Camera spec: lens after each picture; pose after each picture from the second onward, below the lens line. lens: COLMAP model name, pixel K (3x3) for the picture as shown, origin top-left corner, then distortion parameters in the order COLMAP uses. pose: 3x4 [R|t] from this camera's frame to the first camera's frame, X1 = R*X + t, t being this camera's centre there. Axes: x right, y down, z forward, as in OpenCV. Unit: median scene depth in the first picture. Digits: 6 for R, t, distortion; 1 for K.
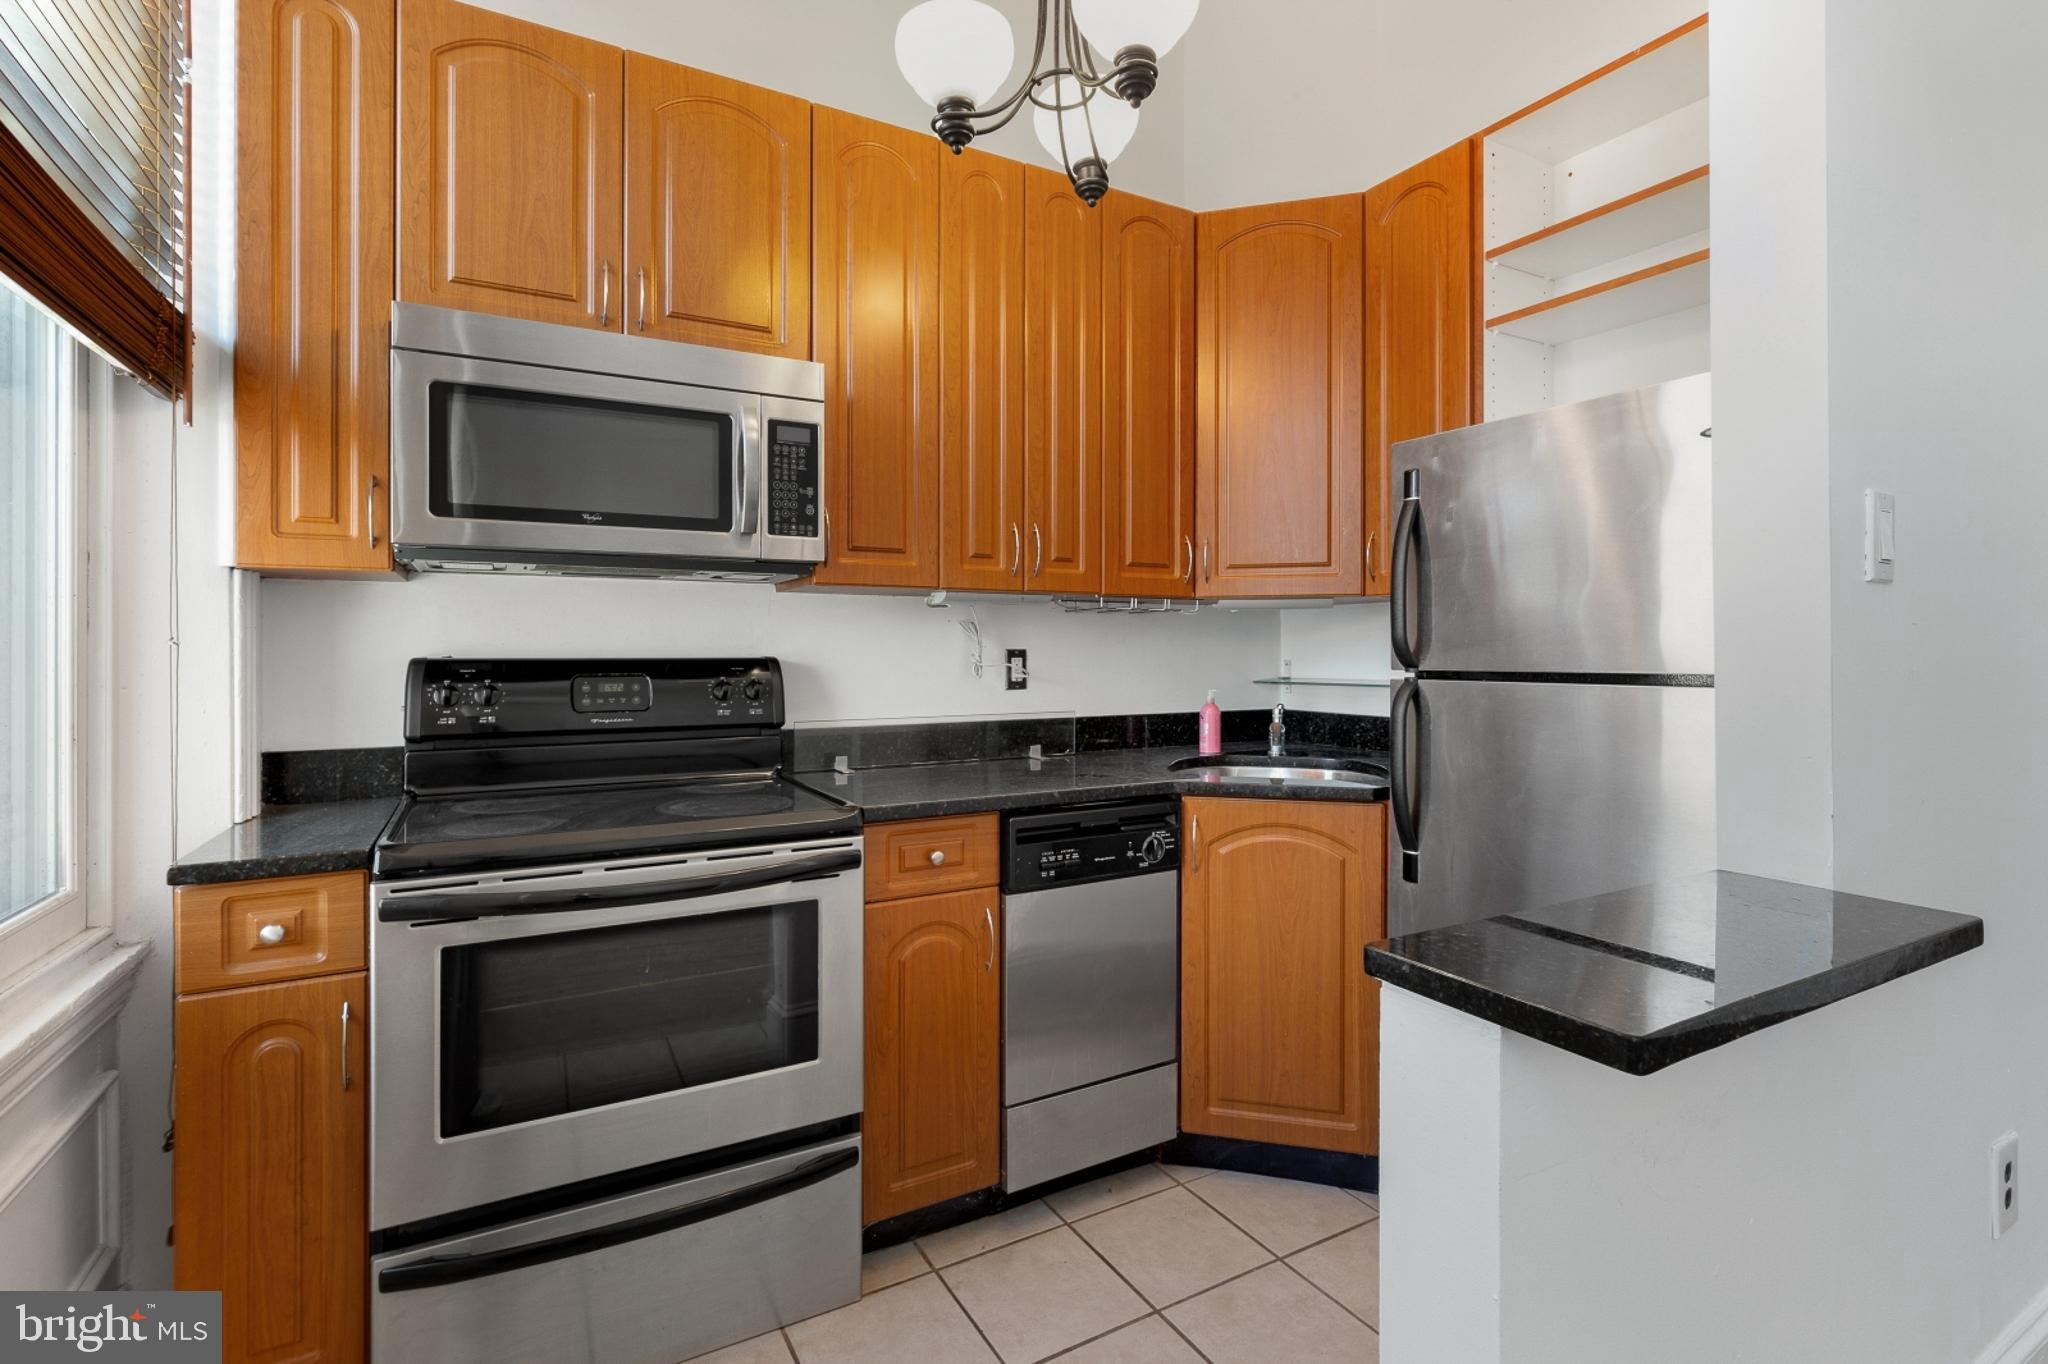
lens RADIAL K [[940.6, 0, 1018.7], [0, 940.6, 653.5], [0, 0, 1]] dist [-0.001259, -0.000376]
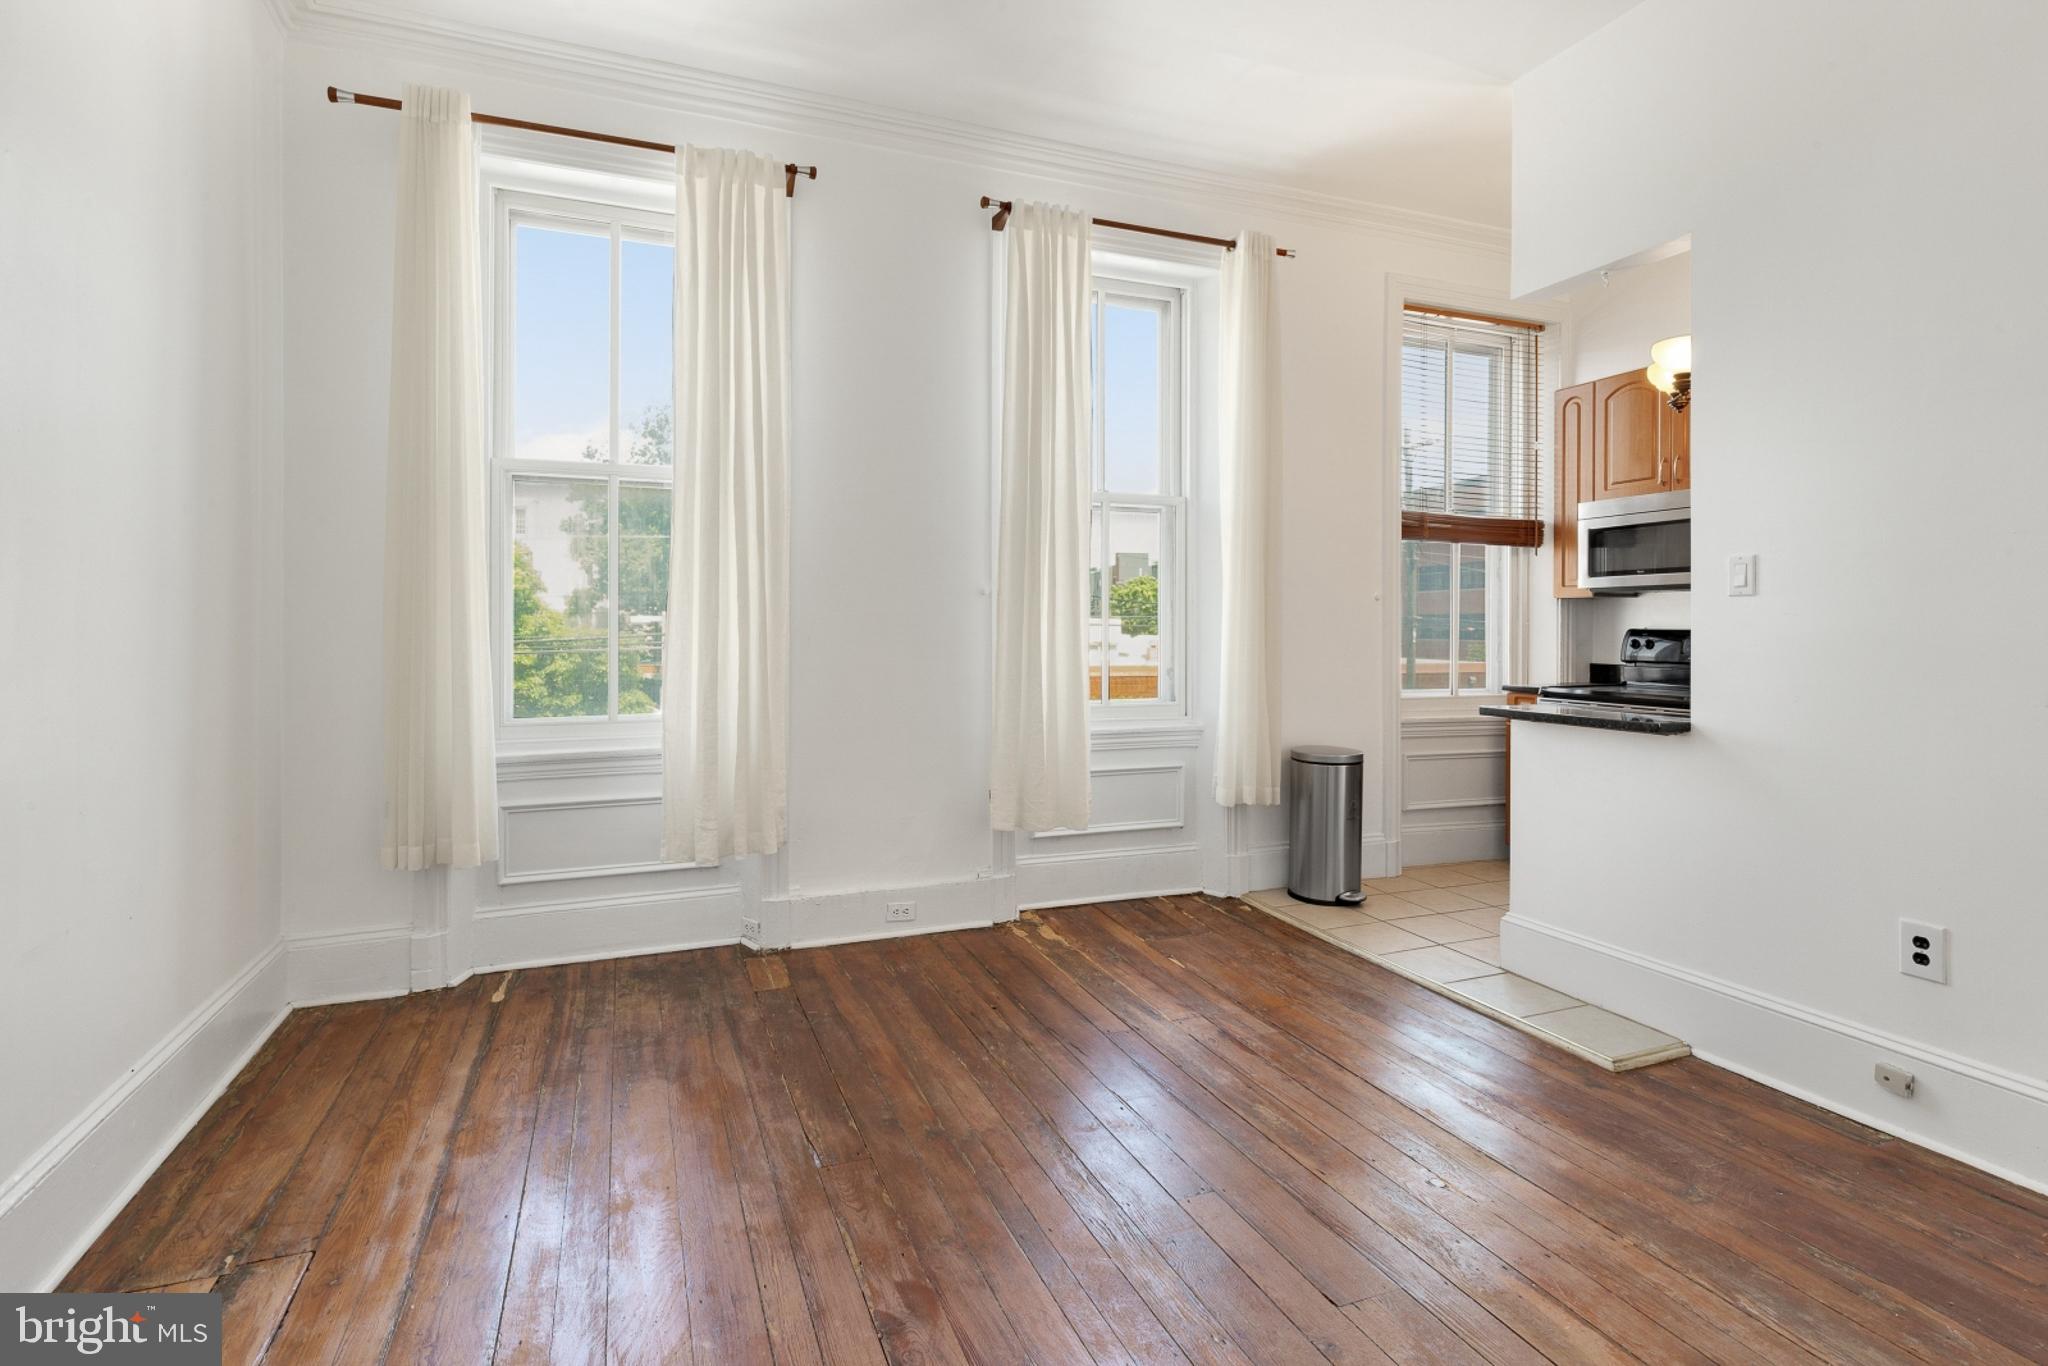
lens RADIAL K [[993.3, 0, 1001.7], [0, 993.3, 632.7], [0, 0, 1]] dist [0.013136, -0.004528]
pose [[-0.143886, 0.008678, -0.989556, 2.120266], [-0.000888, 0.999960, 0.008898, -0.006577], [0.989594, 0.002159, -0.143872, -0.247002]]
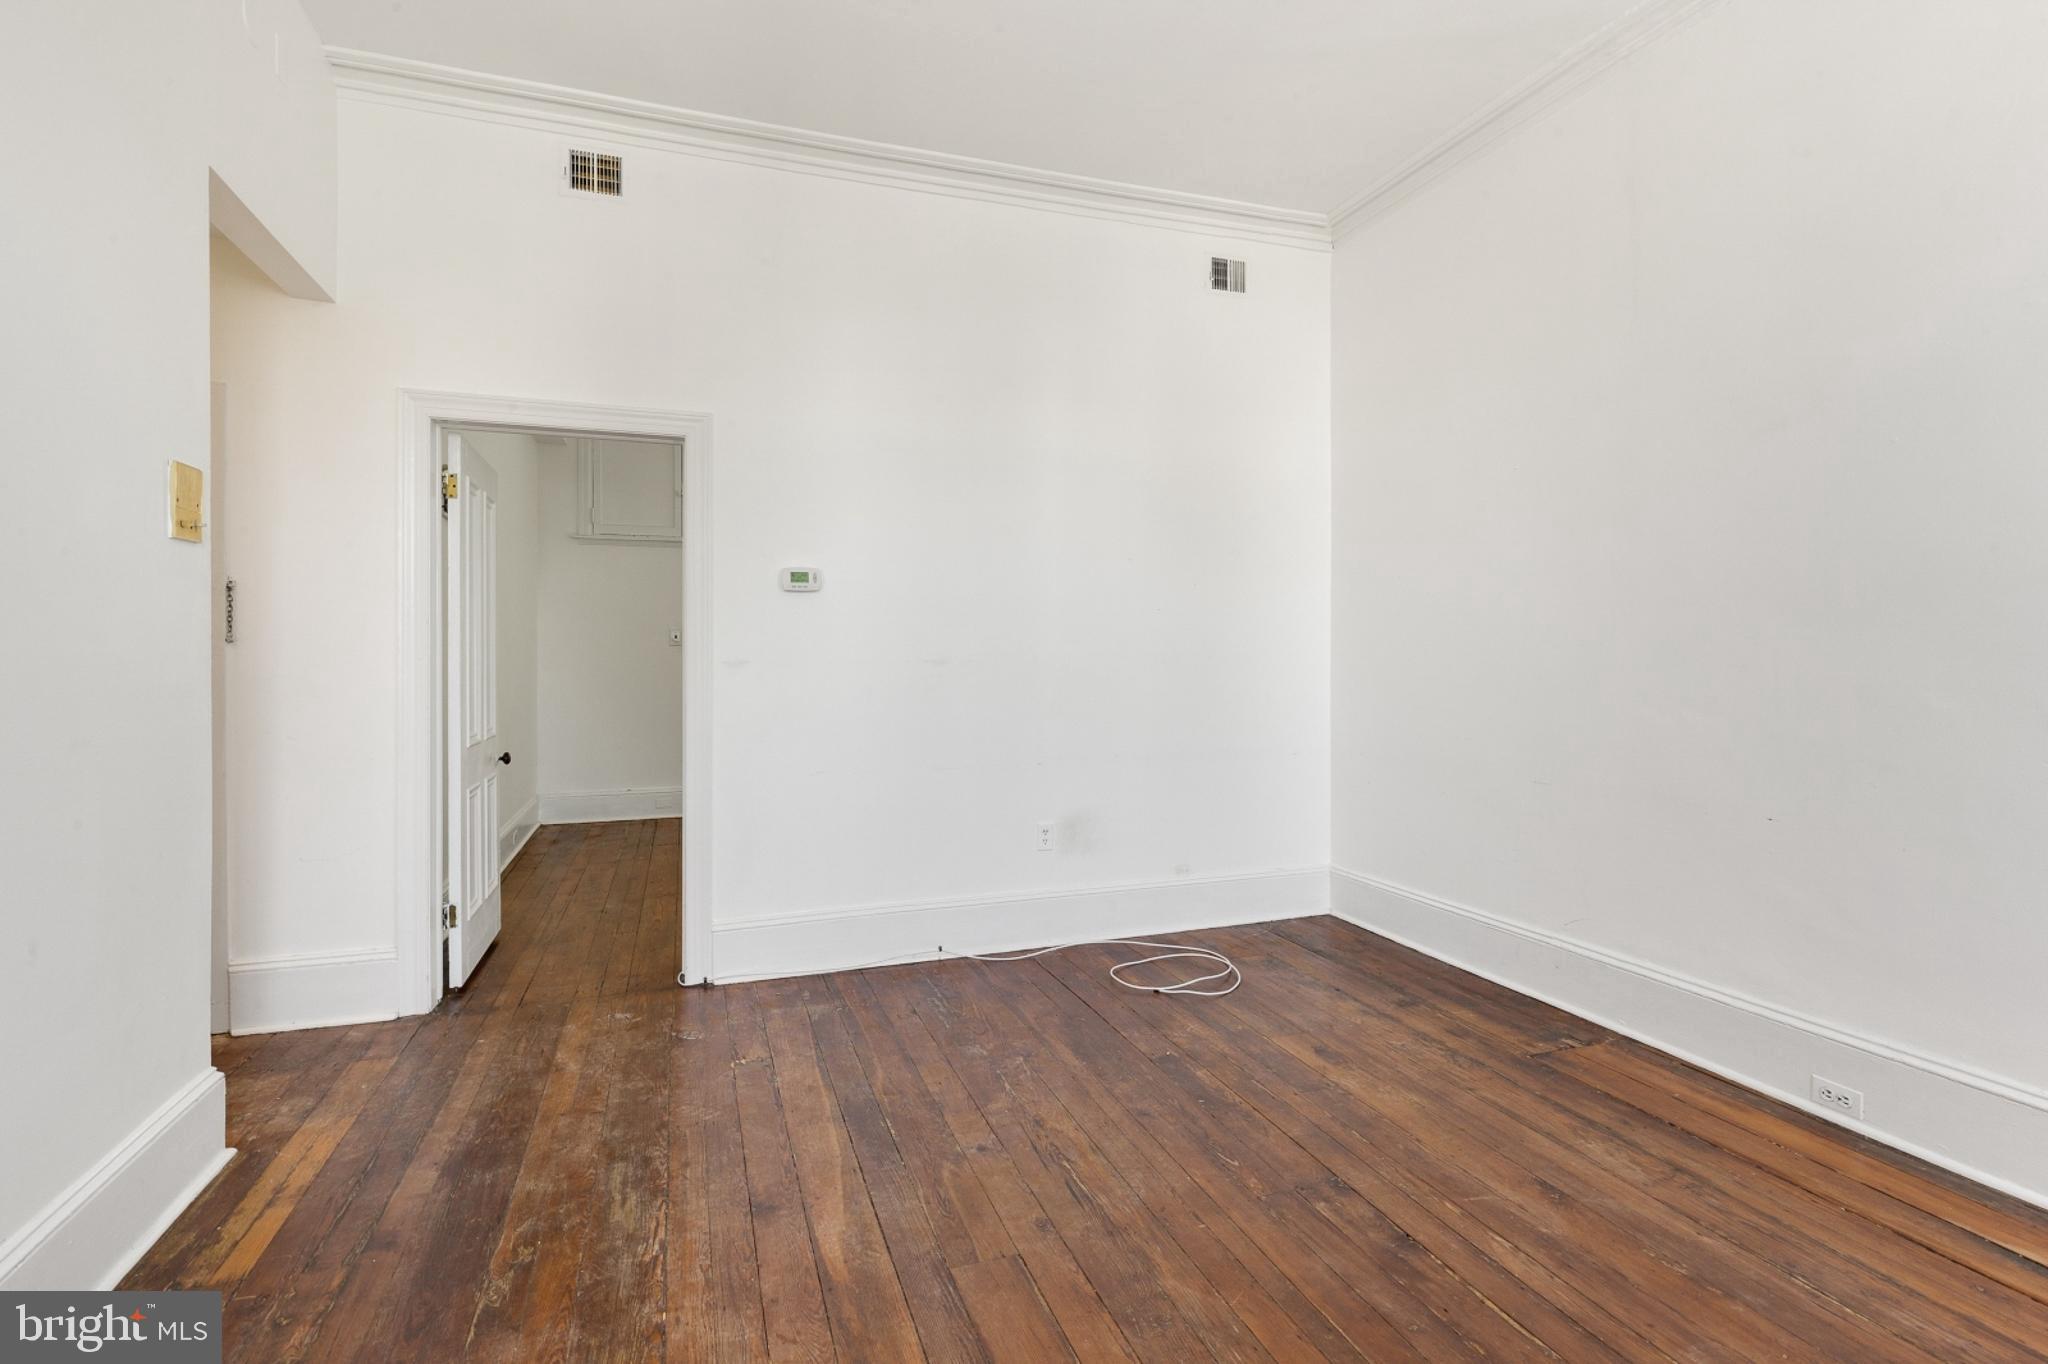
lens RADIAL K [[948.2, 0, 1011.8], [0, 948.2, 662.5], [0, 0, 1]] dist [0.005847, -0.000617]
pose [[0.178909, -0.004555, 0.983855, 0.180994], [-0.002731, 0.999983, 0.005126, 0.001971], [-0.983862, -0.003604, 0.178894, -0.239676]]
